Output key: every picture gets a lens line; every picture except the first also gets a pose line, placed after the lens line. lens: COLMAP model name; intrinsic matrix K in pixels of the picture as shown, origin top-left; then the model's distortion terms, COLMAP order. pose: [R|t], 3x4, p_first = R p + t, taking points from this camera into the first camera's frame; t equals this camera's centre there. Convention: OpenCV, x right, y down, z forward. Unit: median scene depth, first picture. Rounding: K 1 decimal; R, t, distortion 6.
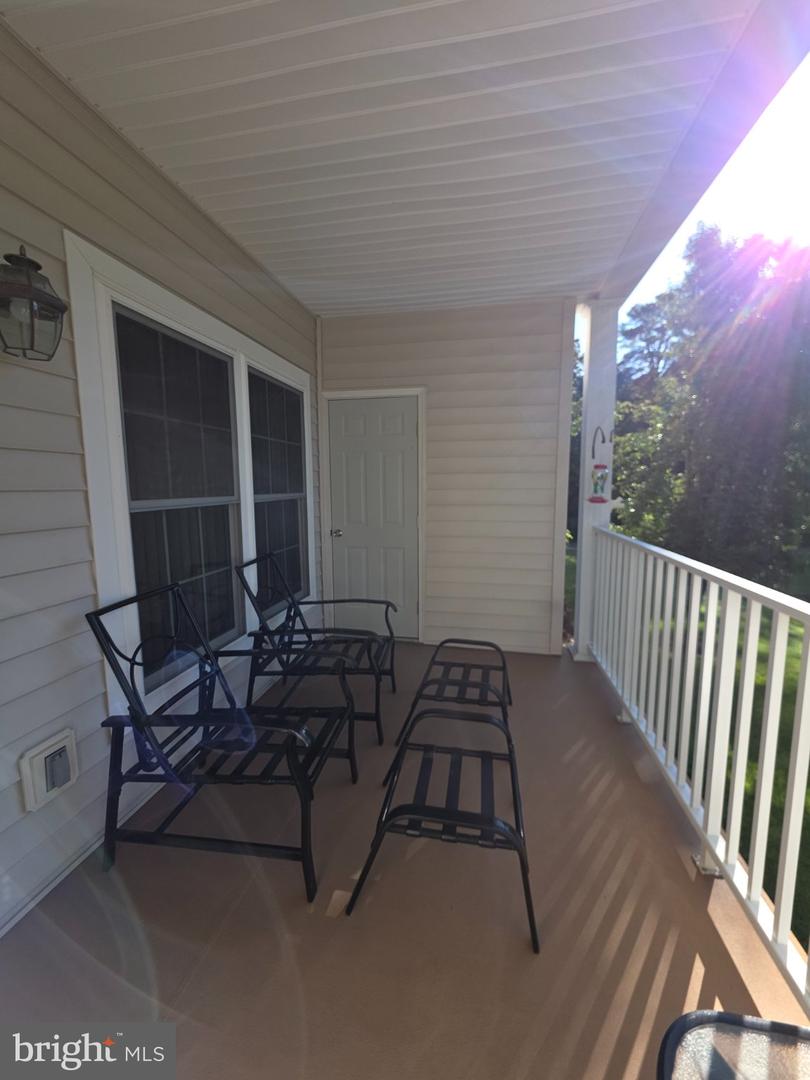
lens RADIAL K [[432.5, 0, 405.0], [0, 432.5, 540.0], [0, 0, 1]] dist [-0.001892, 0.000516]
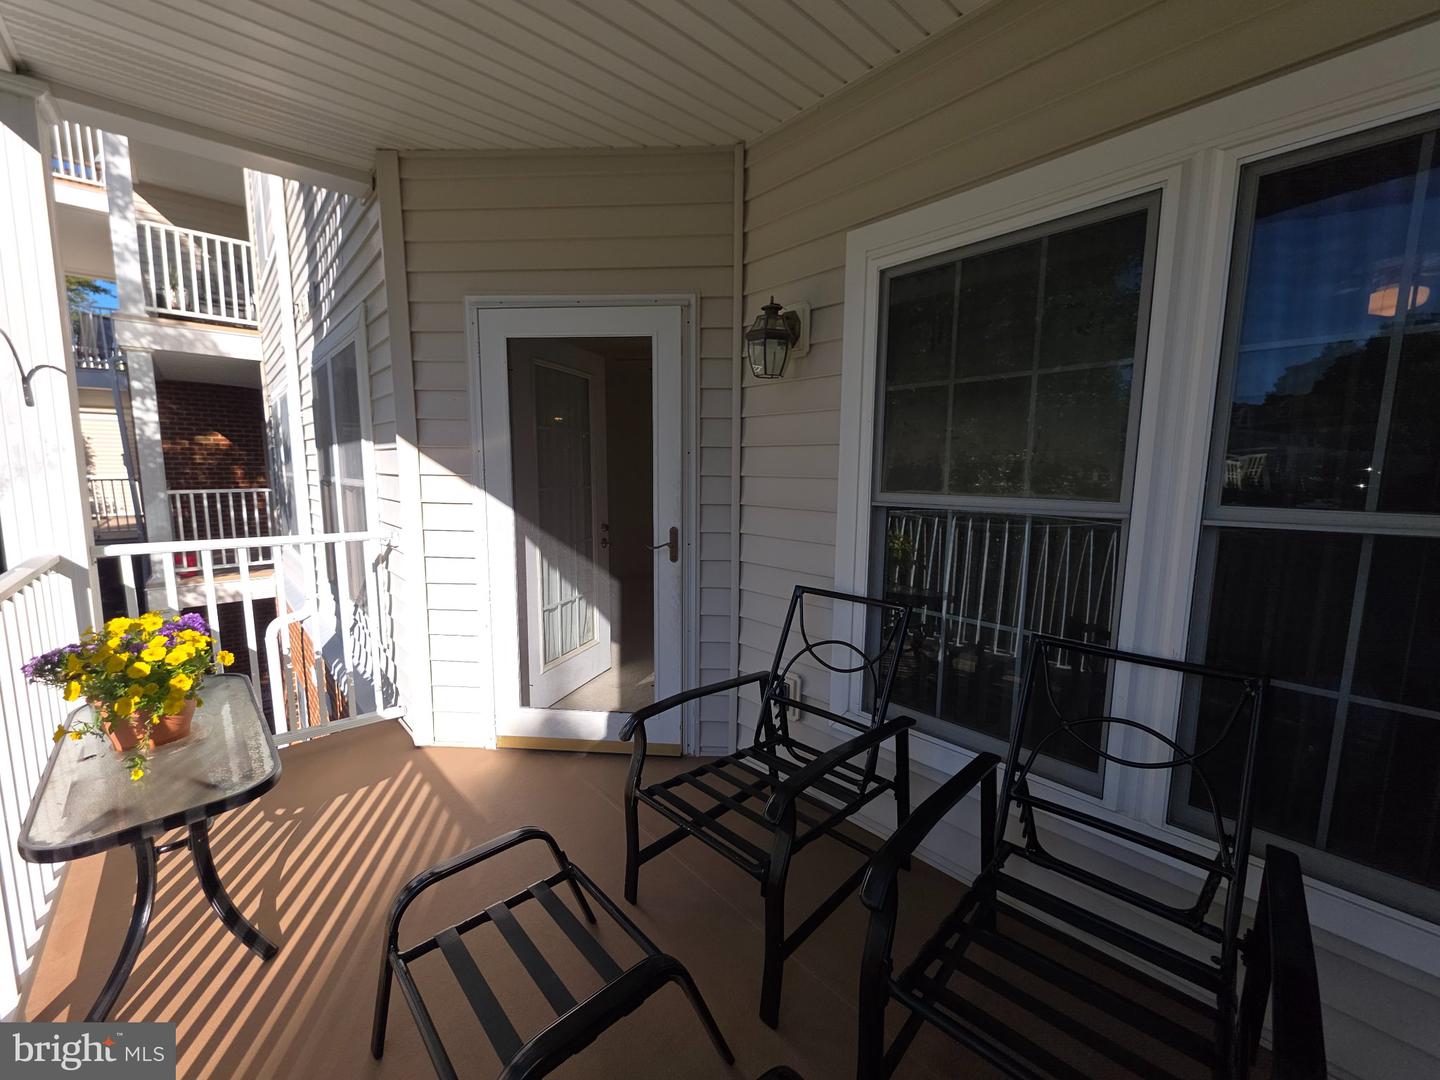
lens RADIAL K [[576.7, 0, 720.0], [0, 576.7, 540.0], [0, 0, 1]] dist [-0.001892, 0.000516]
pose [[-0.589974, 0.105541, -0.800494, 0.517490], [-0.104390, 0.973129, 0.205239, -0.205363], [0.800645, 0.204649, -0.563104, 1.441204]]
